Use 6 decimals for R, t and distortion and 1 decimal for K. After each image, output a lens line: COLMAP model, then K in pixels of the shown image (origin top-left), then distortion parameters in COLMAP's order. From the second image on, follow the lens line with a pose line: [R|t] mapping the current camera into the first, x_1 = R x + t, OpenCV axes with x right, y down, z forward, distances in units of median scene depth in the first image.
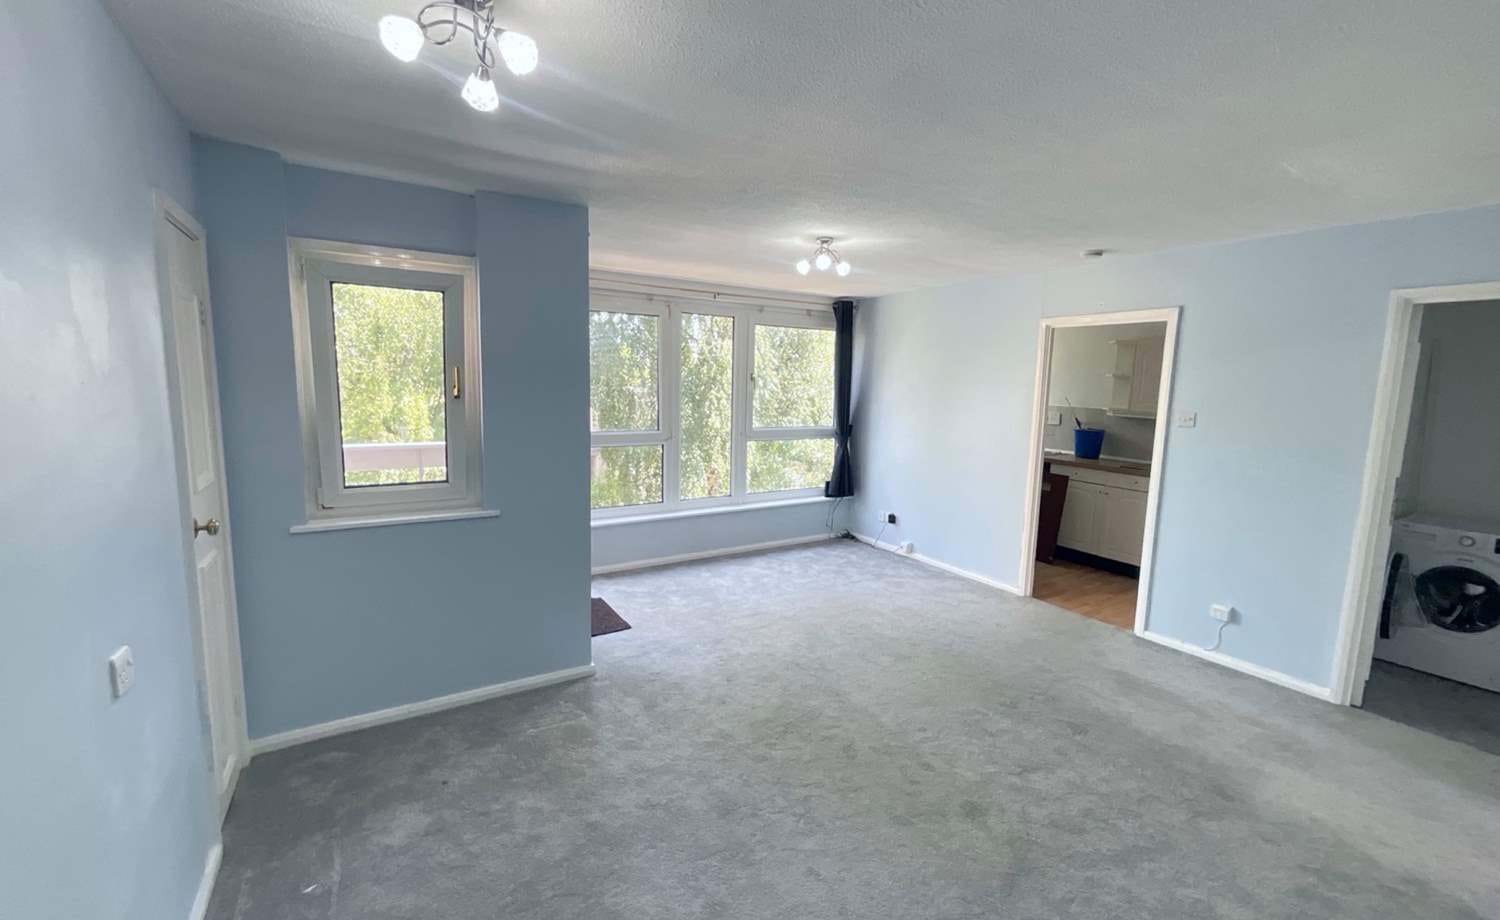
lens RADIAL K [[611.2, 0, 750.0], [0, 611.2, 460.0], [0, 0, 1]] dist [-0.000664, -0.000053]
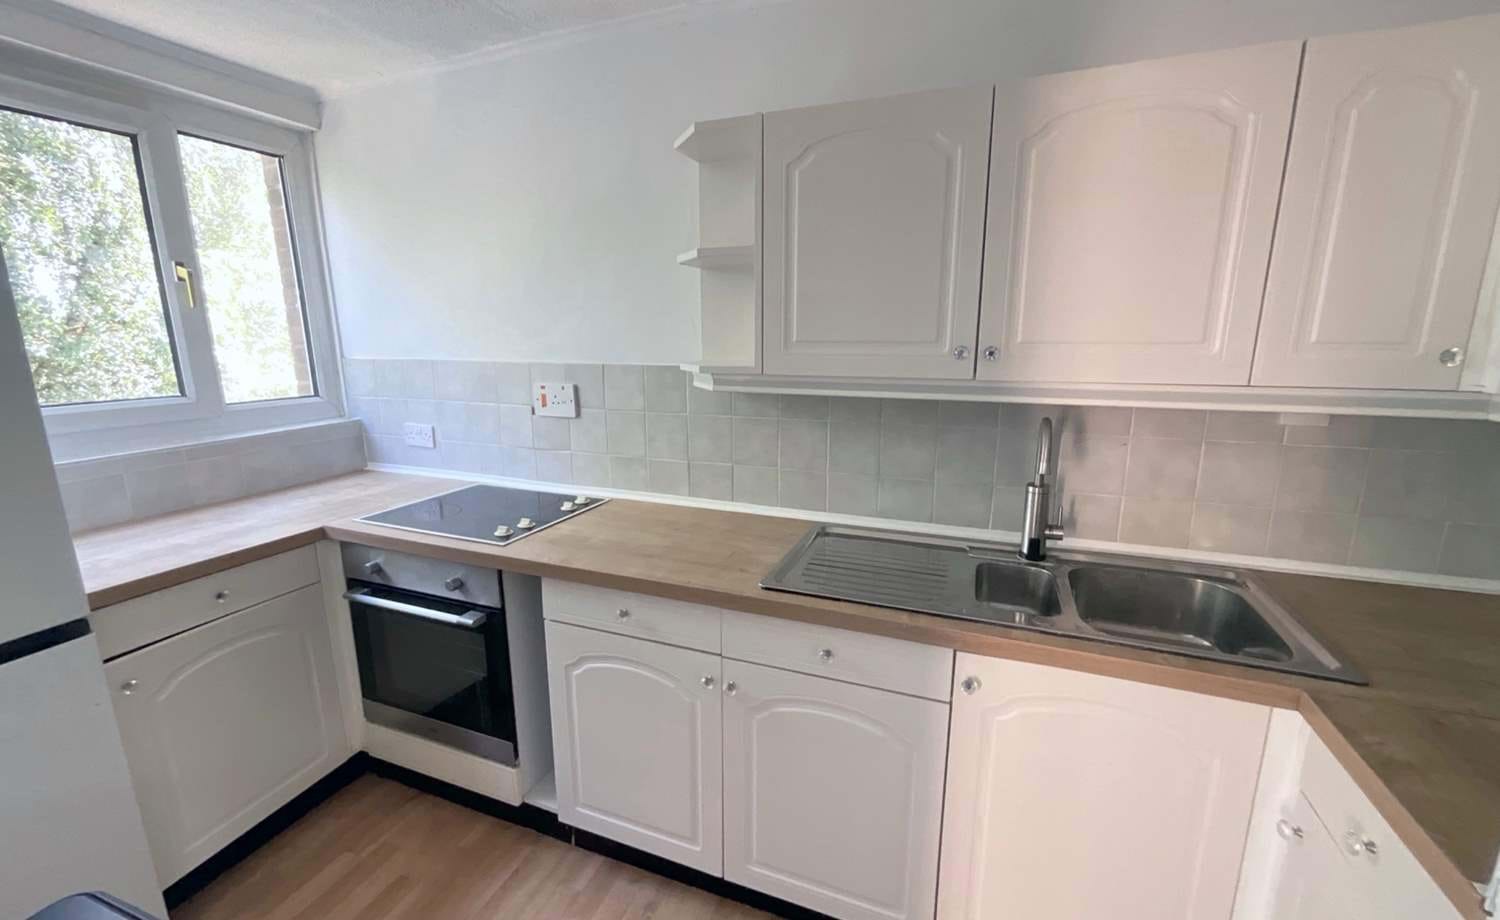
lens RADIAL K [[612.4, 0, 750.0], [0, 612.4, 460.0], [0, 0, 1]] dist [0.000158, -0.000062]
pose [[0.797842, -0.149354, 0.584073, 0.488173], [0.100348, 0.988211, 0.115622, -0.081991], [-0.594457, -0.033638, 0.803424, 0.851914]]
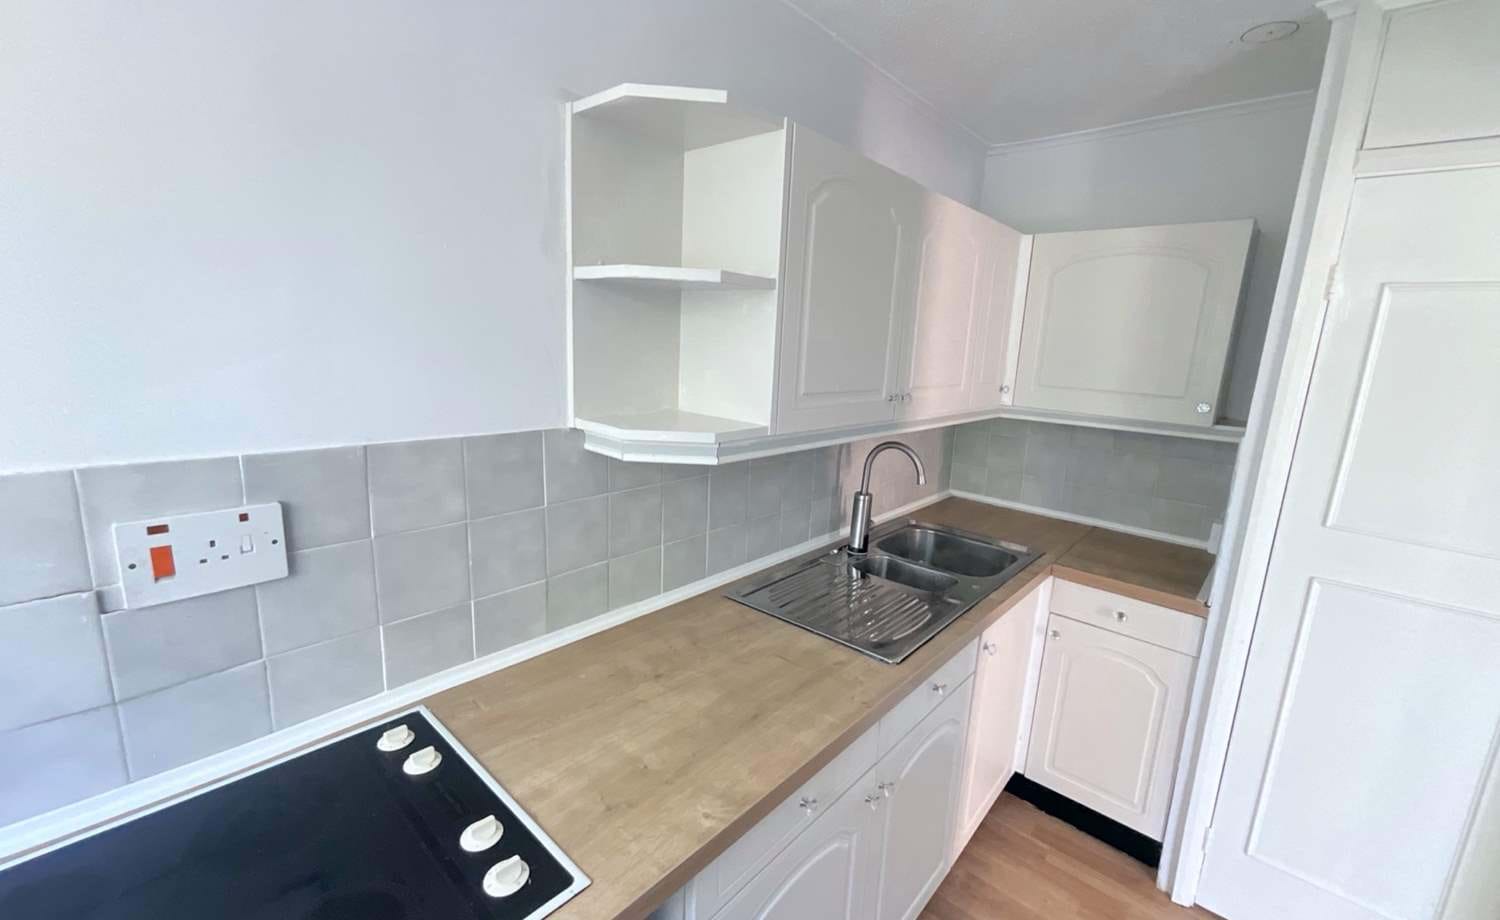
lens RADIAL K [[611.2, 0, 750.0], [0, 611.2, 460.0], [0, 0, 1]] dist [-0.000664, -0.000053]
pose [[-0.286350, -0.226414, 0.930989, 0.440359], [0.069513, 0.964208, 0.255874, -0.148551], [-0.955600, 0.137985, -0.260362, 1.197680]]
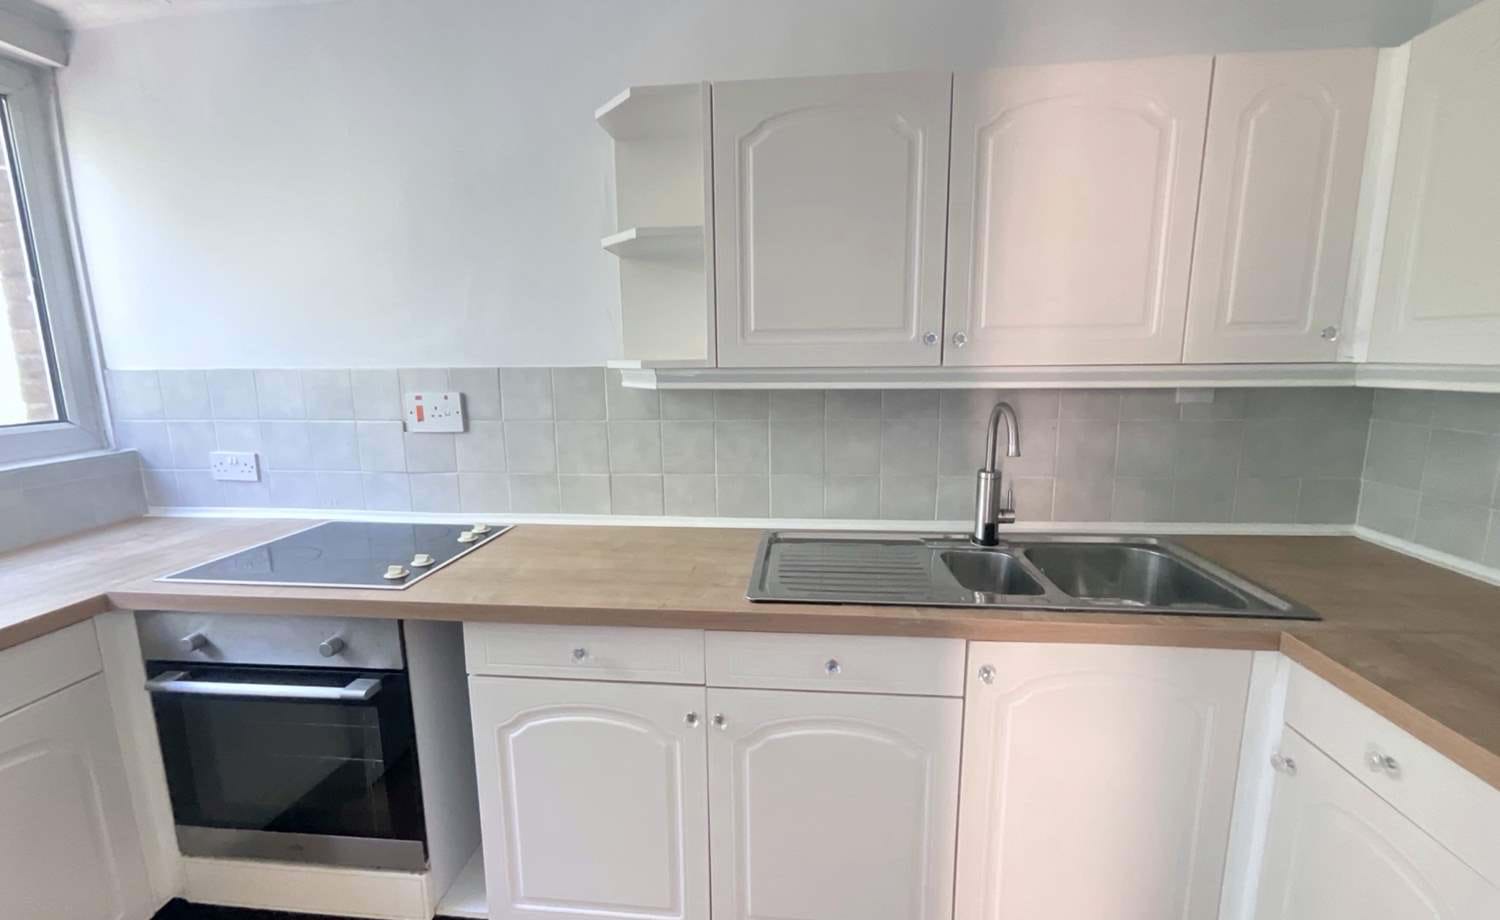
lens RADIAL K [[611.2, 0, 750.0], [0, 611.2, 460.0], [0, 0, 1]] dist [-0.000664, -0.000053]
pose [[0.603004, -0.163892, 0.780721, 0.461789], [0.129694, 0.985789, 0.106769, -0.074071], [-0.787125, 0.036873, 0.615691, 0.919123]]
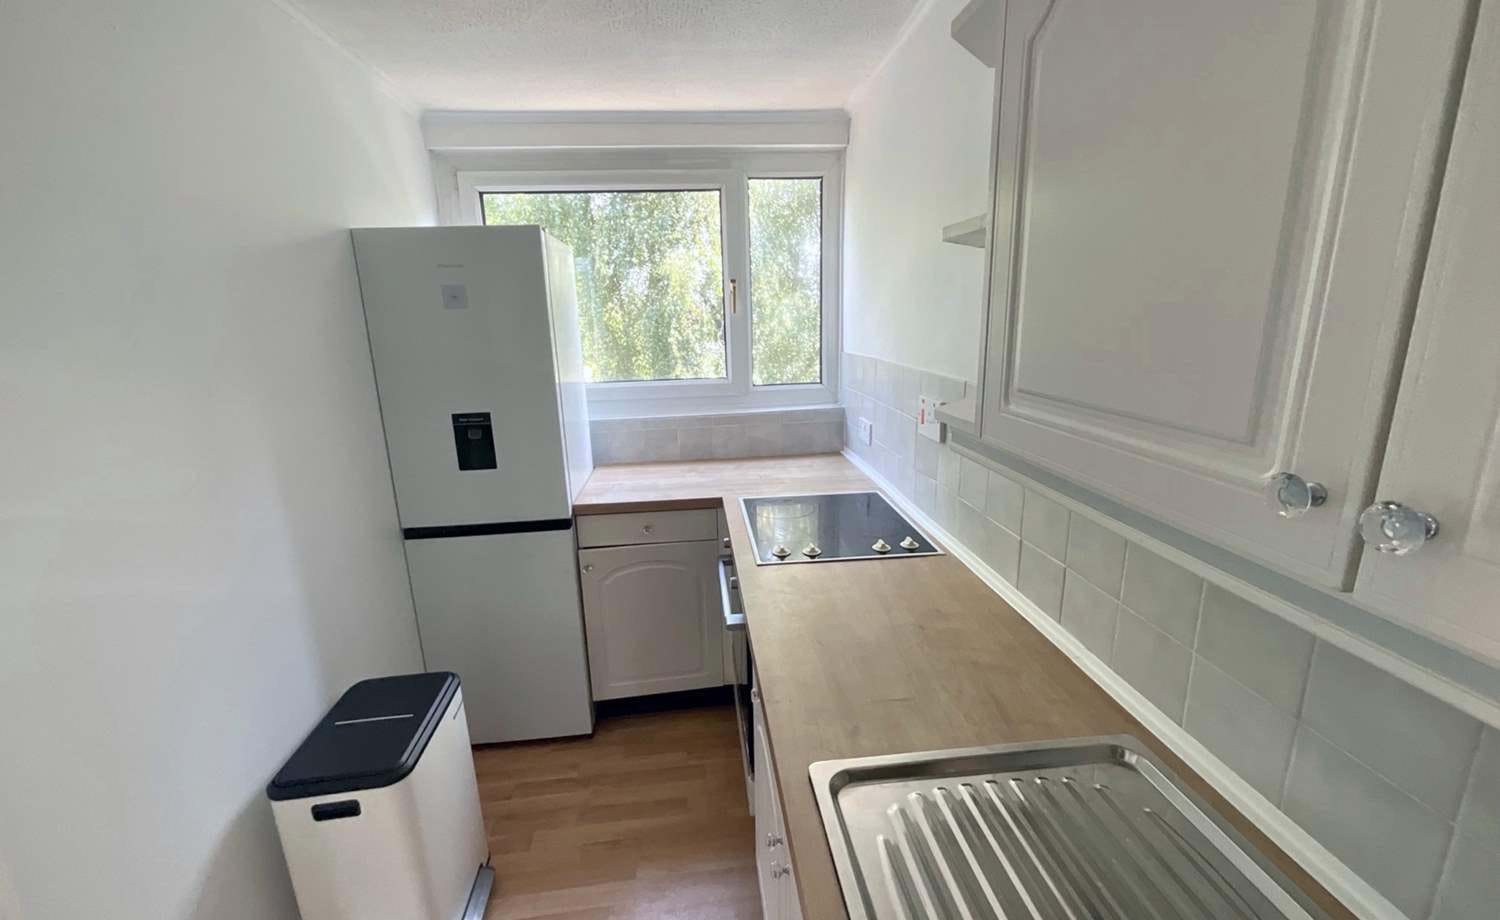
lens RADIAL K [[611.2, 0, 750.0], [0, 611.2, 460.0], [0, 0, 1]] dist [-0.000664, -0.000053]
pose [[0.900881, 0.054735, -0.430601, 0.710023], [-0.008444, 0.994040, 0.108690, -0.102322], [0.433984, -0.094281, 0.895974, 0.912840]]
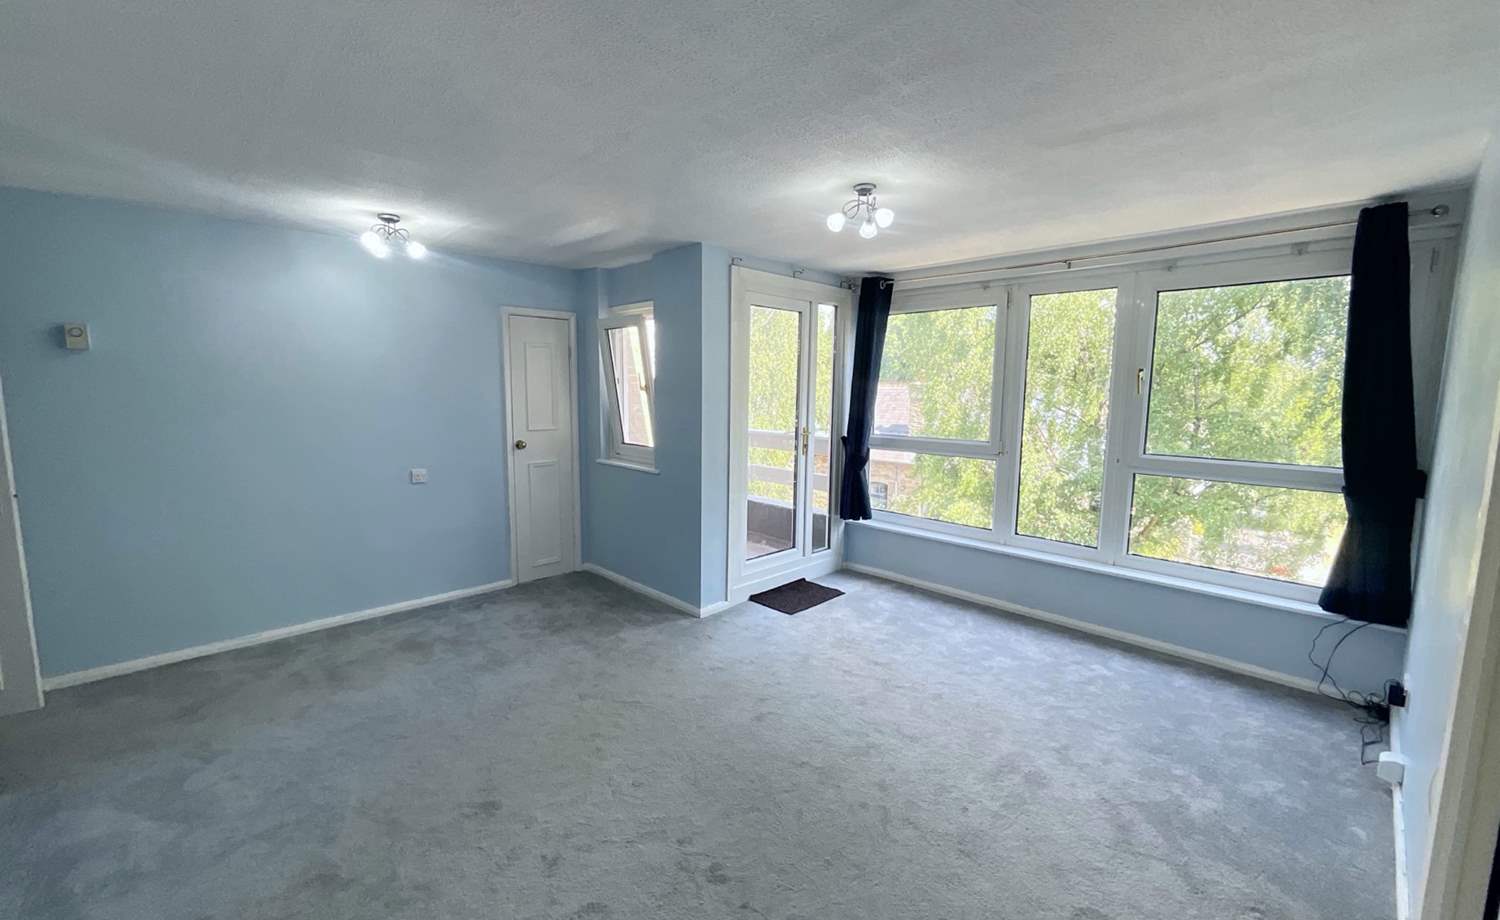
lens RADIAL K [[611.2, 0, 750.0], [0, 611.2, 460.0], [0, 0, 1]] dist [-0.000664, -0.000053]
pose [[0.215095, 0.091622, -0.972286, 0.636616], [-0.134314, 0.988904, 0.063475, -0.036891], [0.967313, 0.116938, 0.225014, 0.540679]]
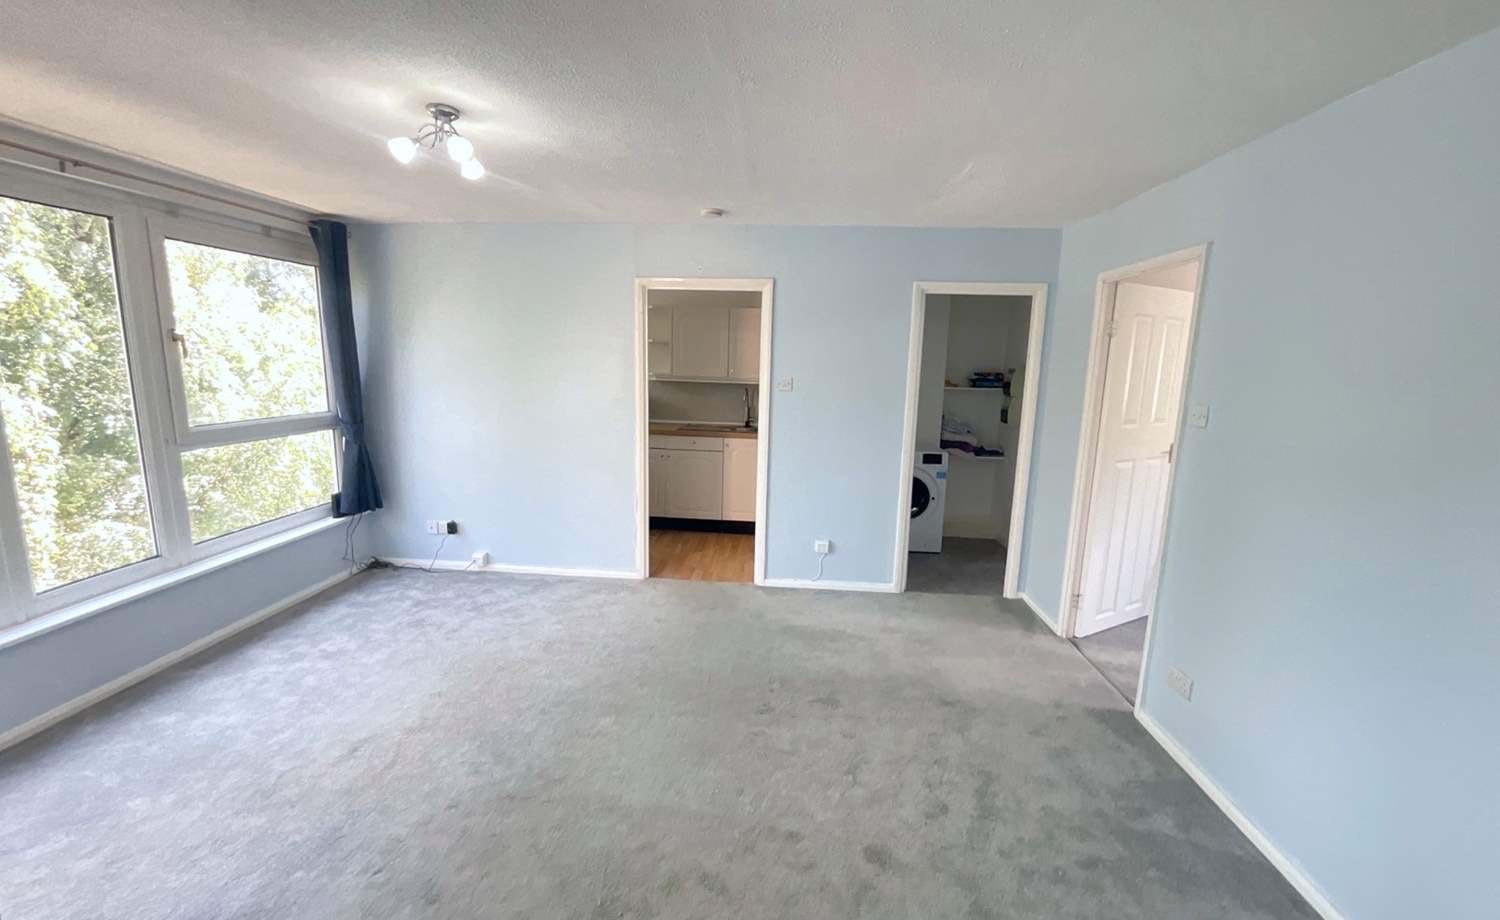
lens RADIAL K [[611.2, 0, 750.0], [0, 611.2, 460.0], [0, 0, 1]] dist [-0.000664, -0.000053]
pose [[0.590489, -0.145251, 0.793867, -0.167104], [0.092056, 0.989373, 0.112550, -0.046081], [-0.801778, 0.006620, 0.597585, 0.300400]]
